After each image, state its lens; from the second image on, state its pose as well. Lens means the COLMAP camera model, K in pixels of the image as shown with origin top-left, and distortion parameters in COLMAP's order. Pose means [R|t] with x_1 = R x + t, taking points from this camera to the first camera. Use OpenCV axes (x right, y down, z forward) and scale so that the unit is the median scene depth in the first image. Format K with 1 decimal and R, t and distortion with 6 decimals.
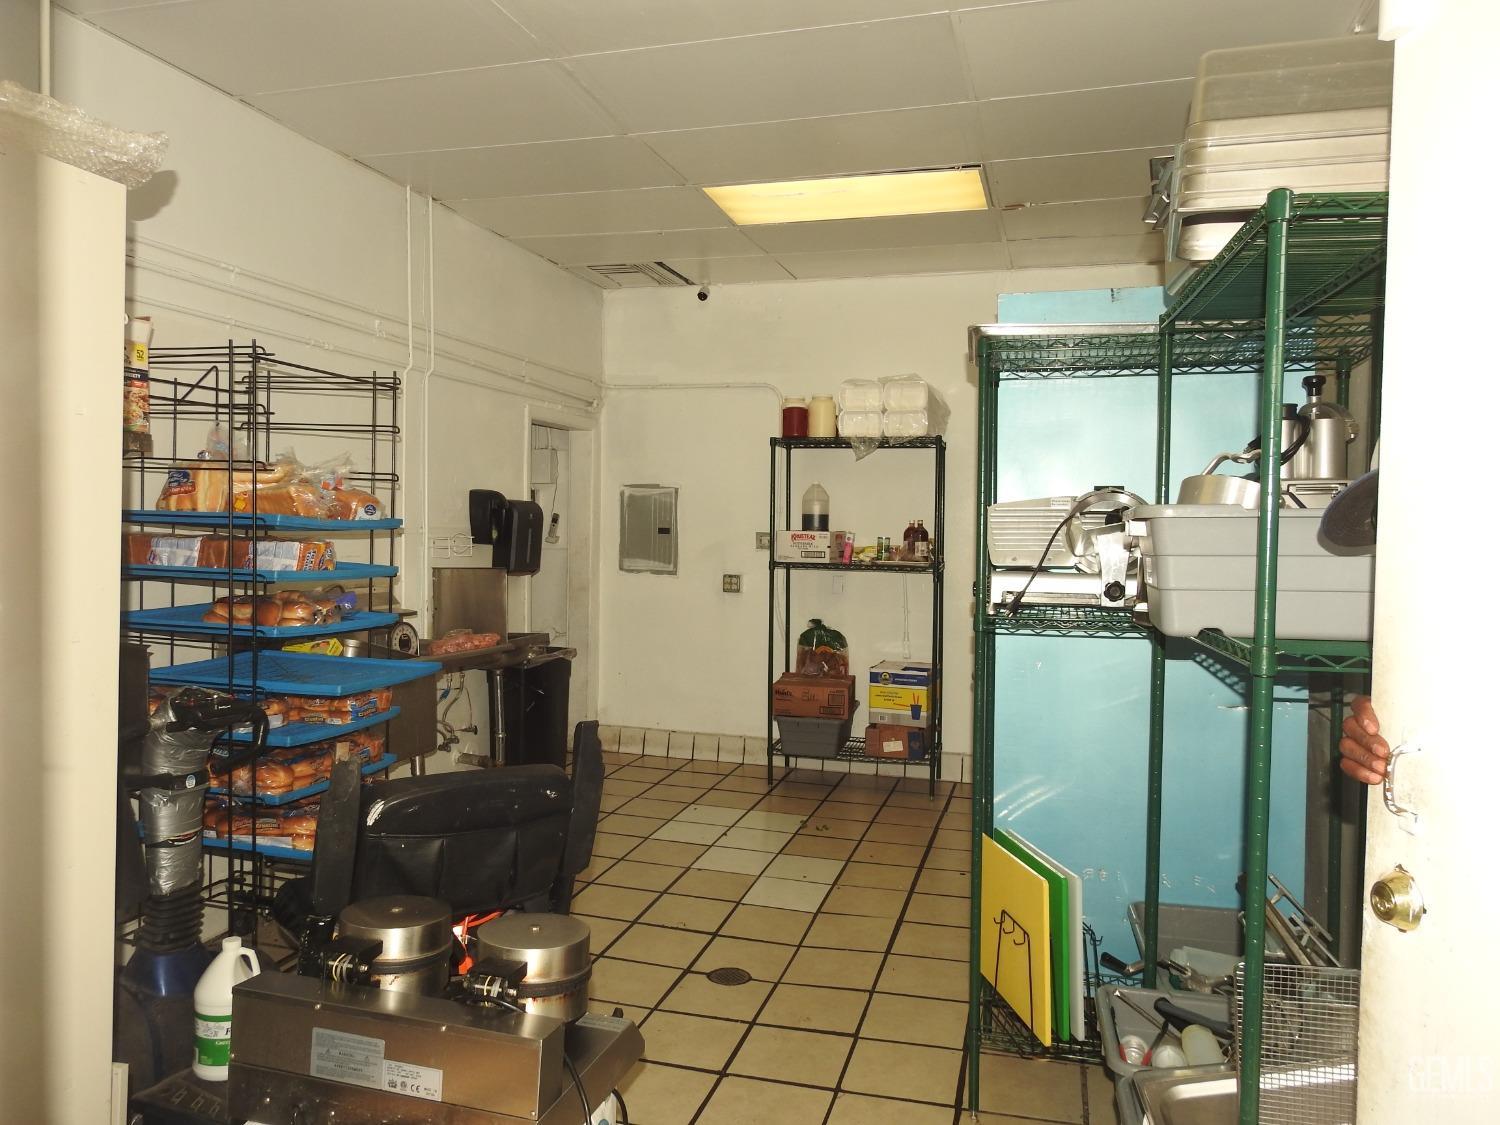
lens RADIAL K [[1073.2, 0, 752.2], [0, 1073.2, 560.5], [0, 0, 1]] dist [0.005699, 0.001981]
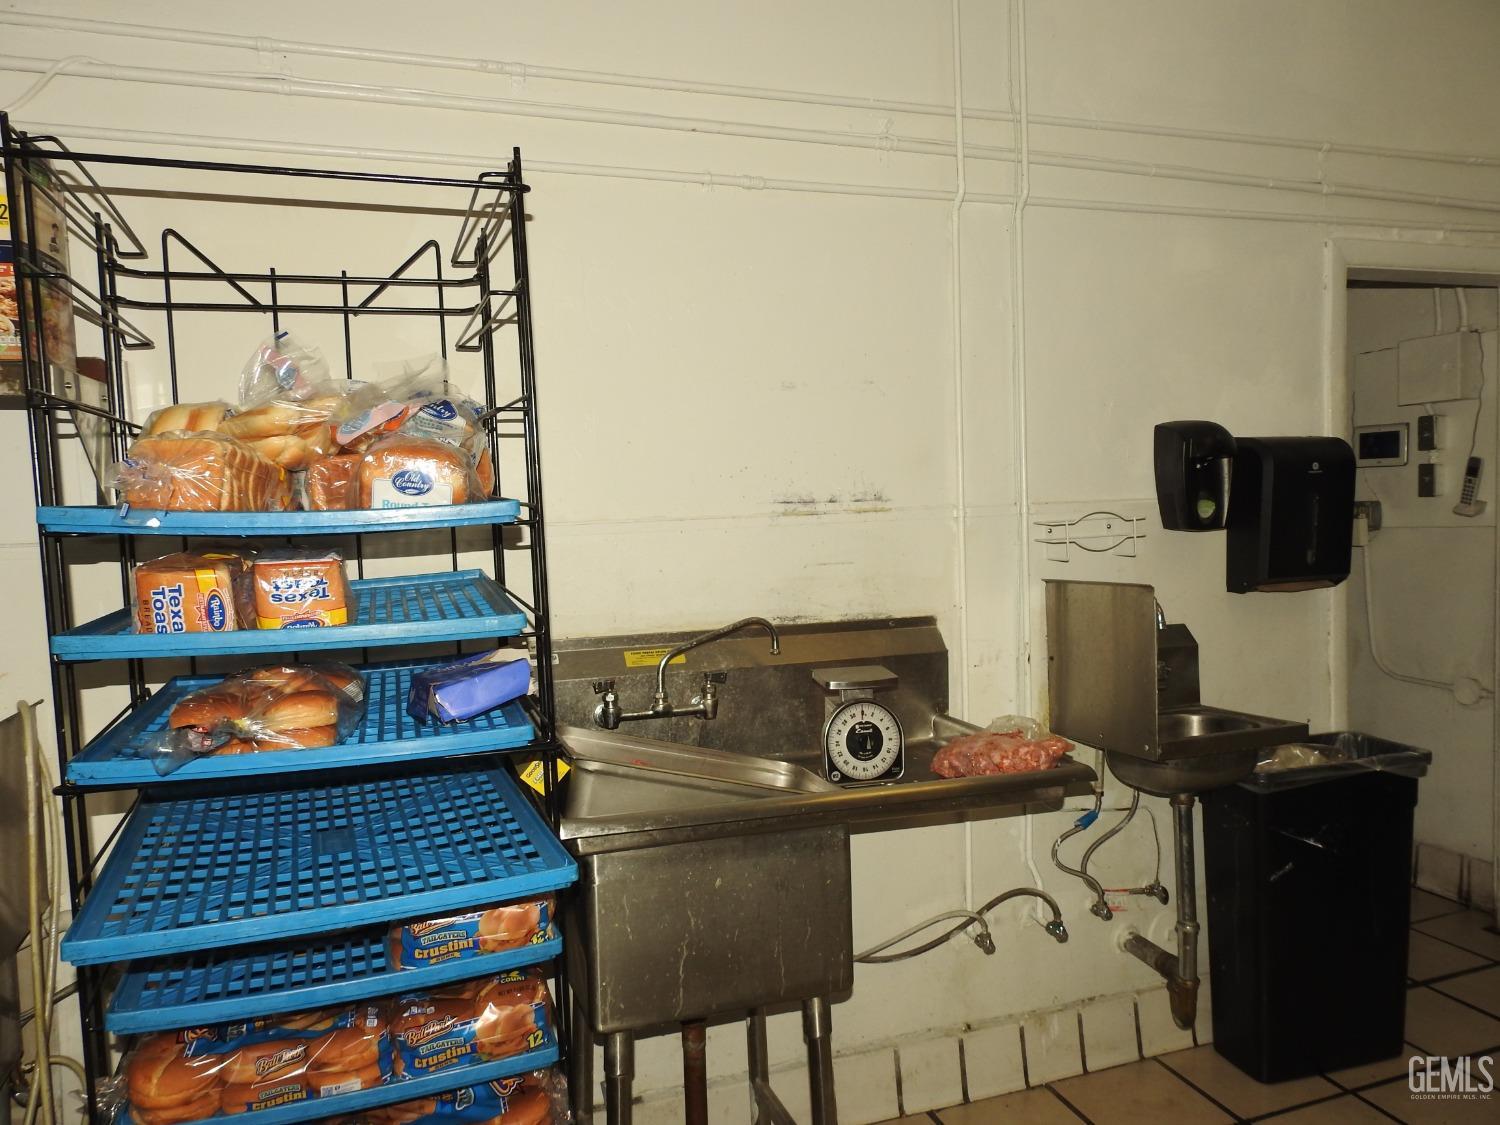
lens RADIAL K [[1073.2, 0, 755.3], [0, 1073.2, 567.2], [0, 0, 1]] dist [0.005699, 0.001981]
pose [[0.584288, 0.008680, -0.811500, 0.041492], [0.018065, 0.999556, 0.023699, -0.013577], [0.811345, -0.028507, 0.583872, 0.553564]]
